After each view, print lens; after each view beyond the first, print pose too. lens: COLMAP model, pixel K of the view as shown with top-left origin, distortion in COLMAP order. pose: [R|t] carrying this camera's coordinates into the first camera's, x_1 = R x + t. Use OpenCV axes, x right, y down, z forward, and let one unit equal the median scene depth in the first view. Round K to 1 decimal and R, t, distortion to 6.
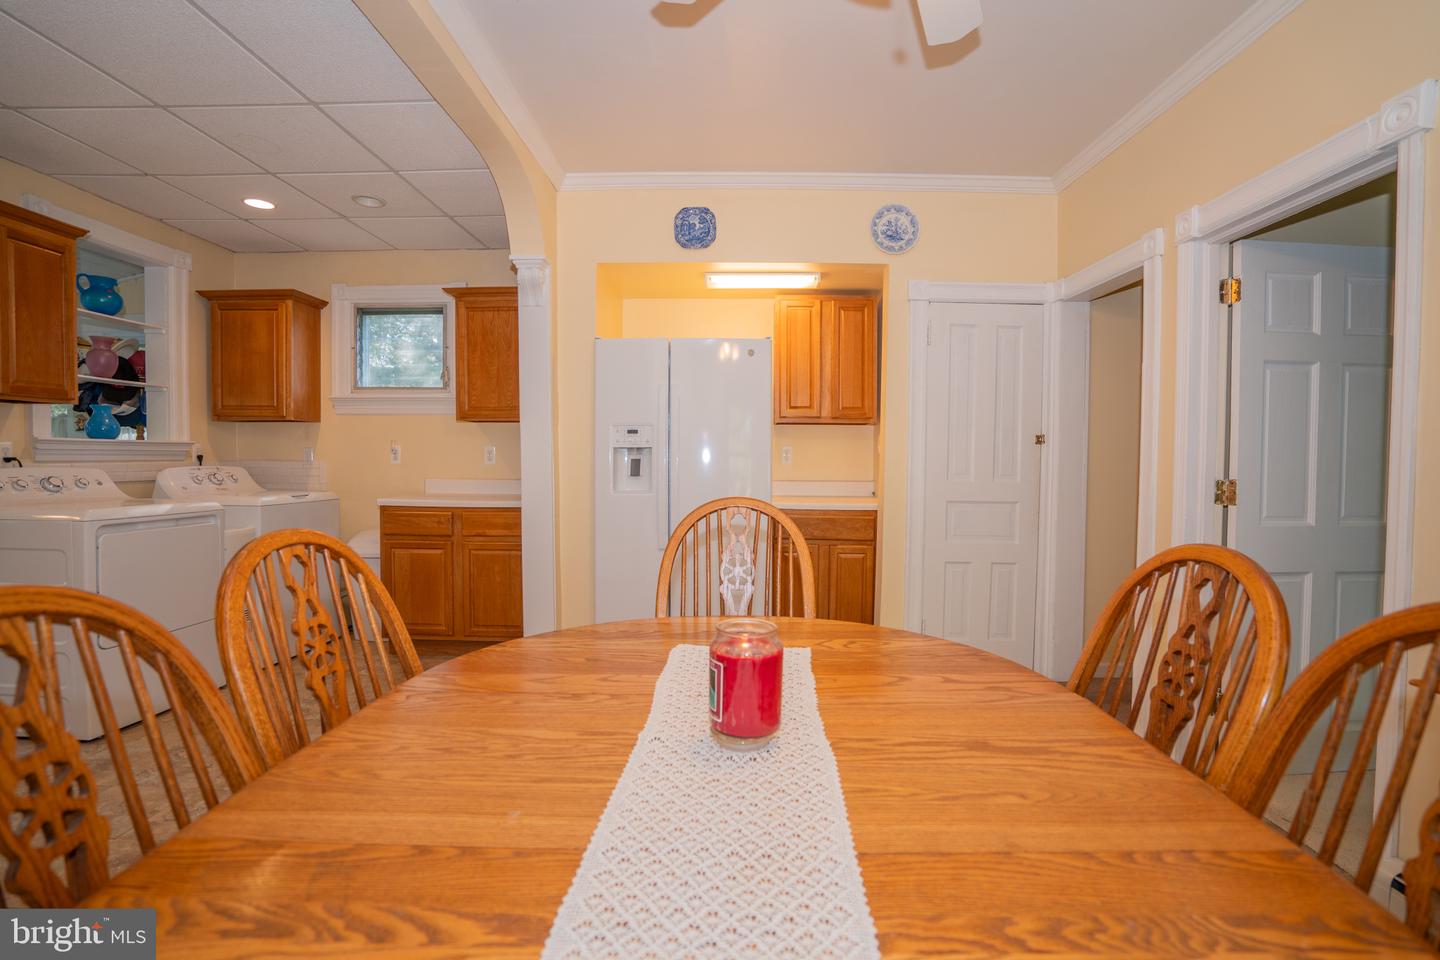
lens RADIAL K [[698.5, 0, 723.0], [0, 698.5, 473.0], [0, 0, 1]] dist [-0.031869, 0.013520]
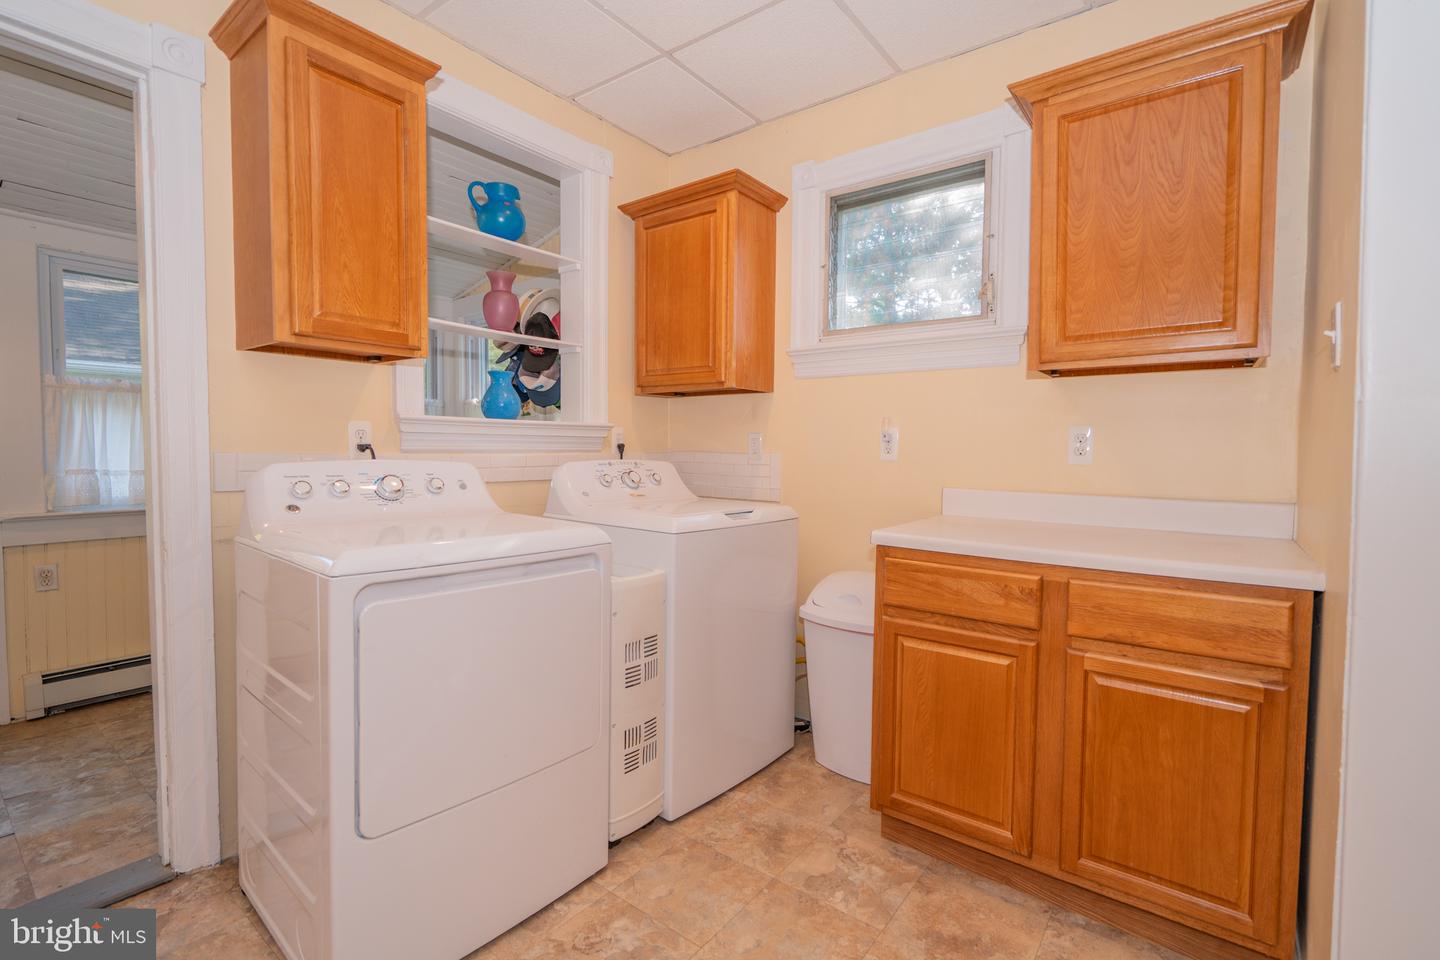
lens RADIAL K [[698.5, 0, 723.0], [0, 698.5, 473.0], [0, 0, 1]] dist [-0.031869, 0.013520]
pose [[0.829158, 0.024632, -0.558472, -0.286196], [-0.019326, 0.999695, 0.015399, -0.009265], [0.558681, -0.001975, 0.829381, 0.486719]]
